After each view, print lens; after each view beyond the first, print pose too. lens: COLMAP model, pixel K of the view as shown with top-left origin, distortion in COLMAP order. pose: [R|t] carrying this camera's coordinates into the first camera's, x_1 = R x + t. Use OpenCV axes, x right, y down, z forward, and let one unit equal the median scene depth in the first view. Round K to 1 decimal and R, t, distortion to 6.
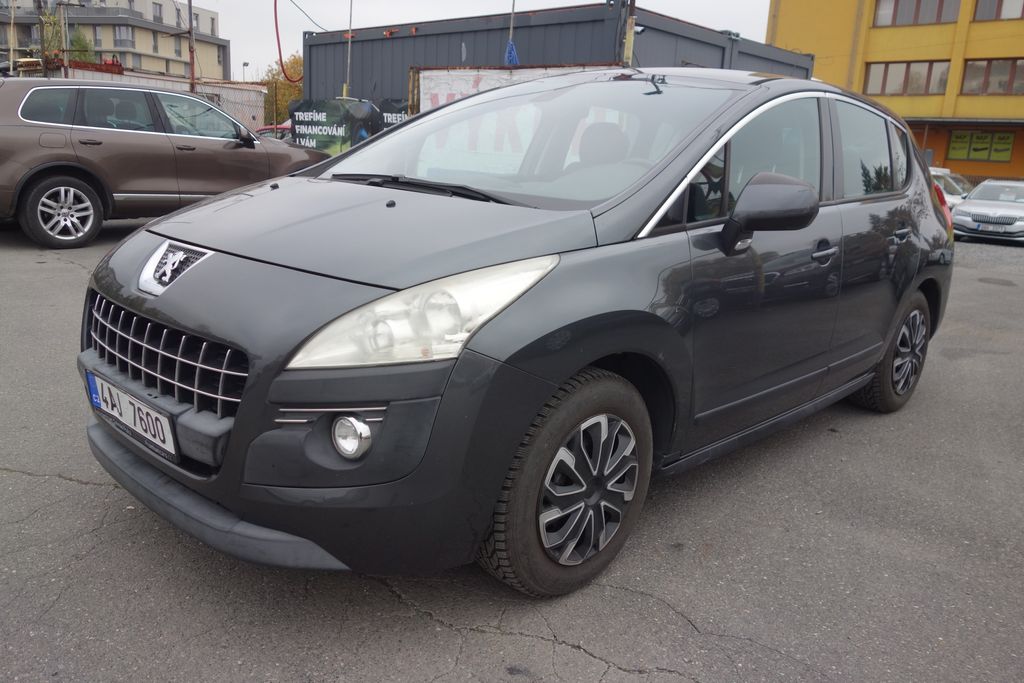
lens RADIAL K [[812.3, 0, 512.4], [0, 812.3, 334.7], [0, 0, 1]] dist [0.010536, -0.010621]
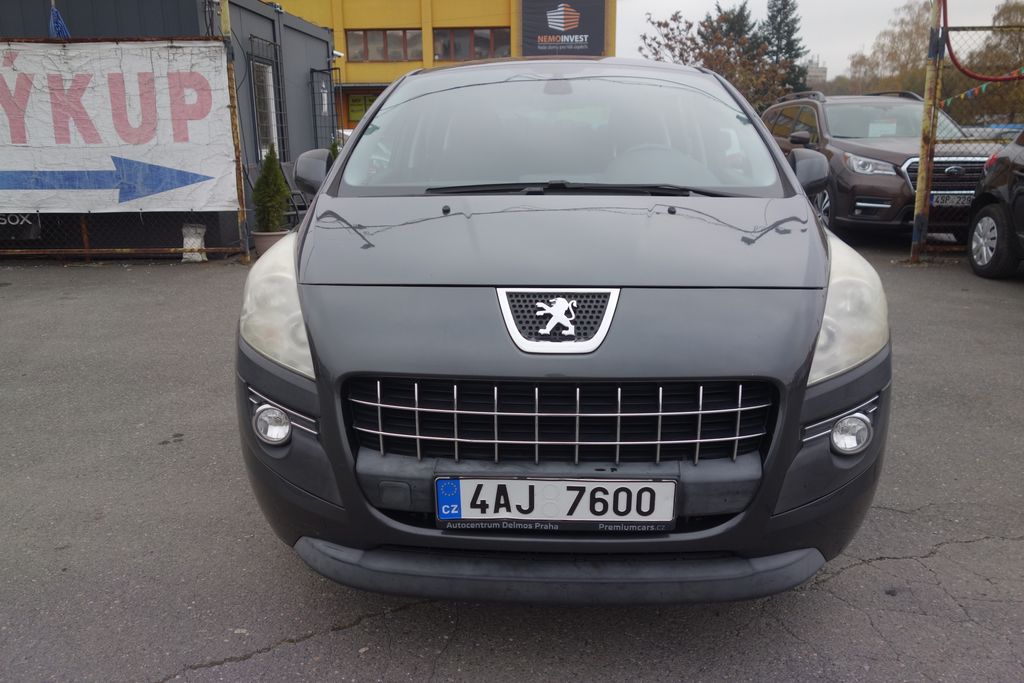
lens RADIAL K [[812.3, 0, 510.6], [0, 812.3, 338.1], [0, 0, 1]] dist [0.010536, -0.010621]
pose [[0.756228, -0.220092, 0.616180, -0.829455], [0.194746, 0.974760, 0.109163, -0.139345], [-0.624654, 0.037446, 0.780003, 0.329447]]
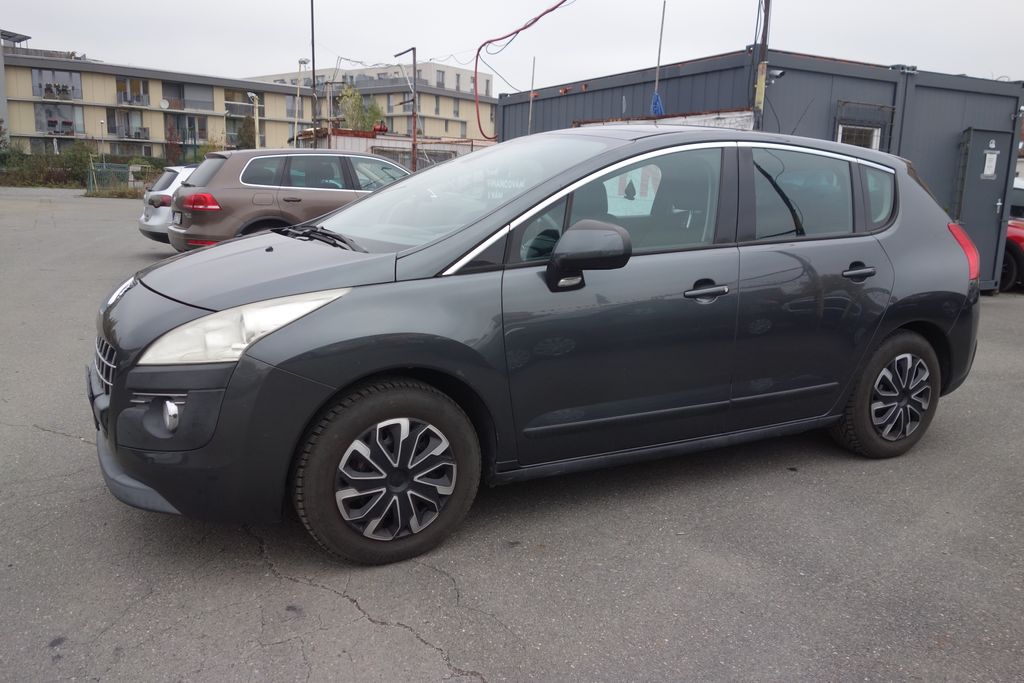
lens RADIAL K [[812.3, 0, 513.0], [0, 812.3, 335.1], [0, 0, 1]] dist [0.010536, -0.010621]
pose [[0.948702, 0.026572, -0.315052, 0.576707], [-0.043123, 0.998025, -0.045680, 0.019652], [0.313216, 0.056923, 0.947974, -0.107977]]
